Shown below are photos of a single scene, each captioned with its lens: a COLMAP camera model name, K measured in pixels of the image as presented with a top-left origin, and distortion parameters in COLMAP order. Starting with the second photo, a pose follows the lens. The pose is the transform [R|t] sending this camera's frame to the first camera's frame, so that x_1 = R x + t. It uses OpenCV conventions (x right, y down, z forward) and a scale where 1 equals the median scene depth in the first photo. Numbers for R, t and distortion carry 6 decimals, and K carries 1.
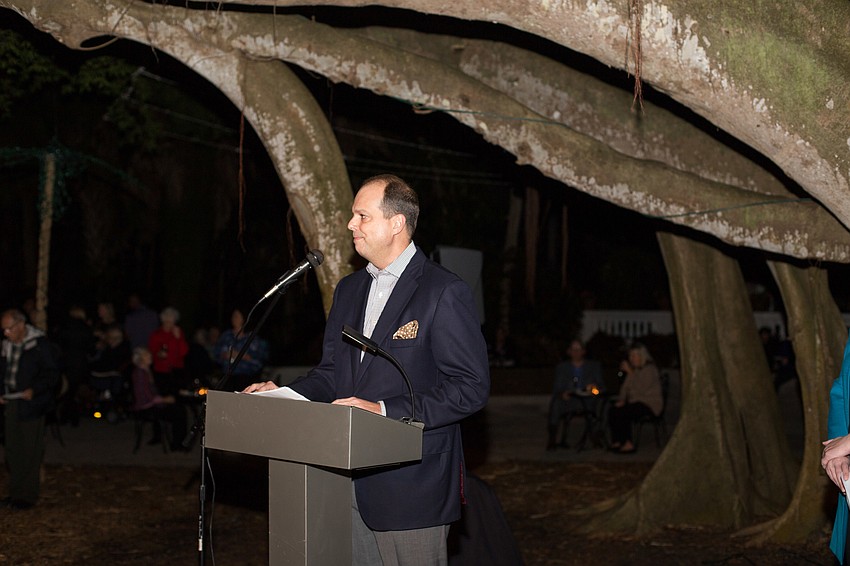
lens RADIAL K [[1496.0, 0, 430.3], [0, 1496.0, 287.2], [0, 0, 1]] dist [-0.107478, 0.000000]
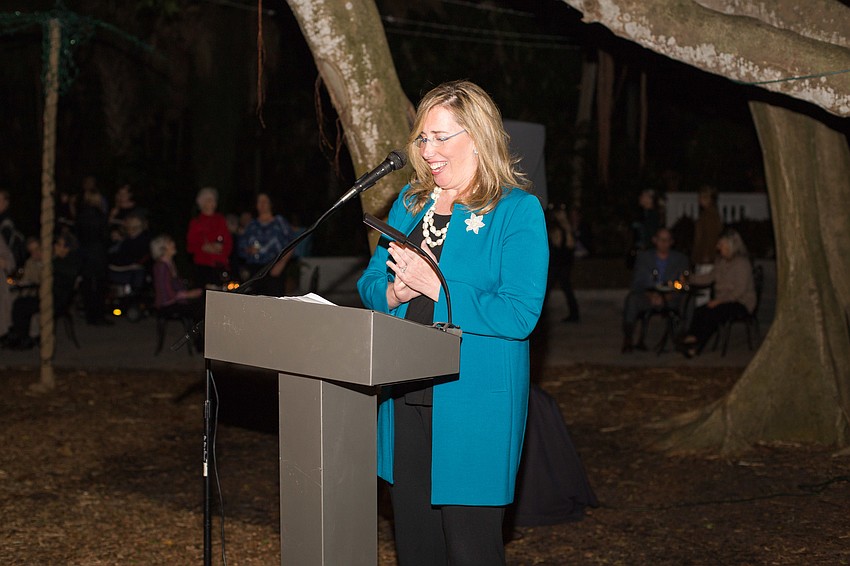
lens RADIAL K [[1496.0, 0, 419.4], [0, 1496.0, 275.0], [0, 0, 1]] dist [-0.107478, 0.000000]
pose [[0.997084, 0.000192, -0.076313, 0.028418], [0.005390, 0.997322, 0.072934, -0.000995], [0.076122, -0.073133, 0.994413, 0.132315]]
